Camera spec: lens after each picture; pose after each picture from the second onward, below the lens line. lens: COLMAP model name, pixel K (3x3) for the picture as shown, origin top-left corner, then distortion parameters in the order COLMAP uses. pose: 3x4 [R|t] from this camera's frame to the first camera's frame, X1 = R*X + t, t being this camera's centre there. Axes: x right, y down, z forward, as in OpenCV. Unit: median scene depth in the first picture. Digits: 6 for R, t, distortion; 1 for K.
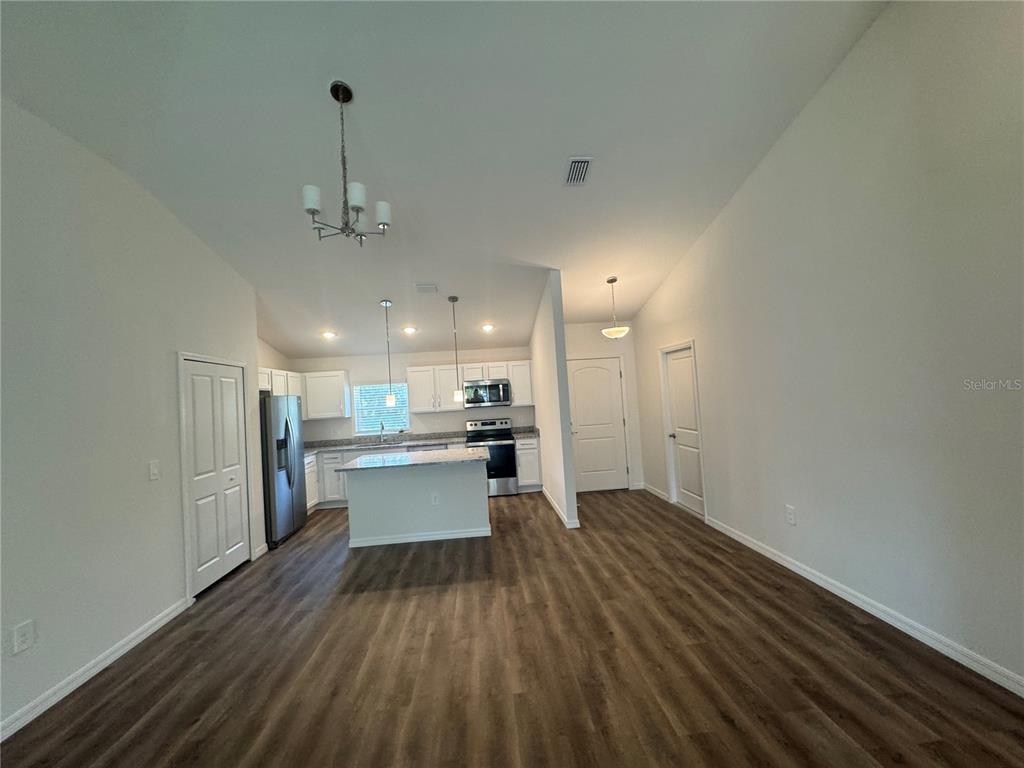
lens RADIAL K [[409.6, 0, 512.1], [0, 409.6, 382.0], [0, 0, 1]] dist [-0.001966, 0.000766]
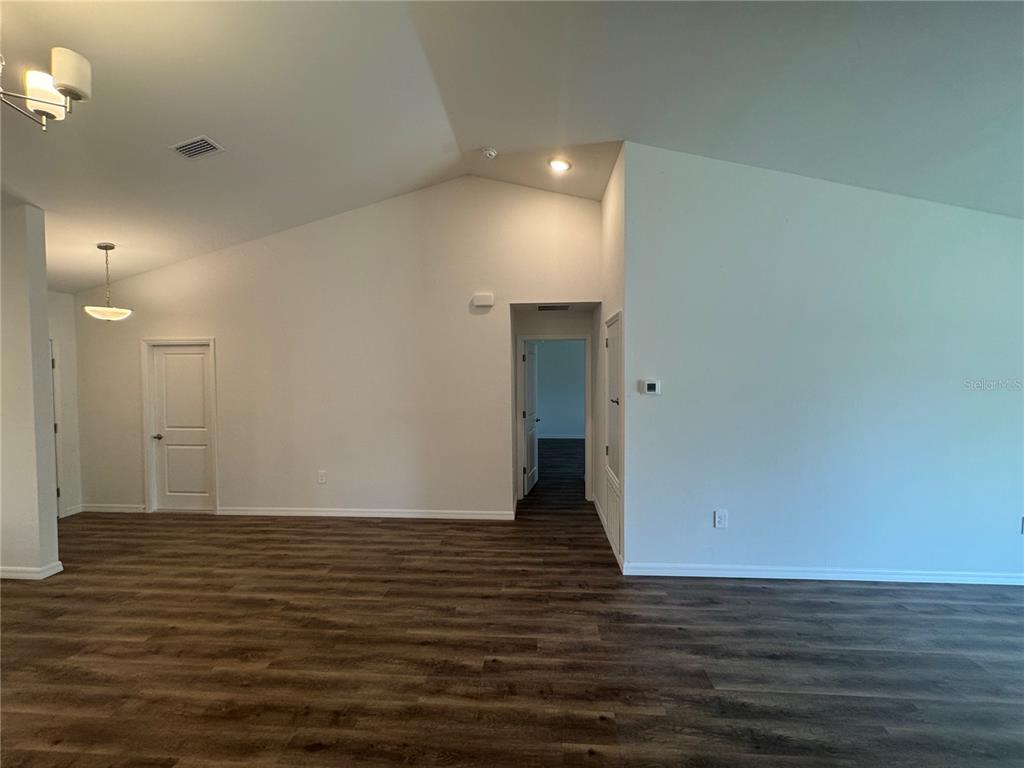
lens RADIAL K [[409.6, 0, 511.9], [0, 409.6, 384.8], [0, 0, 1]] dist [-0.001966, 0.000766]
pose [[0.147524, 0.031091, 0.988570, -0.620765], [-0.035377, 0.999032, -0.026141, 0.018086], [-0.988426, -0.031116, 0.148482, 0.144837]]
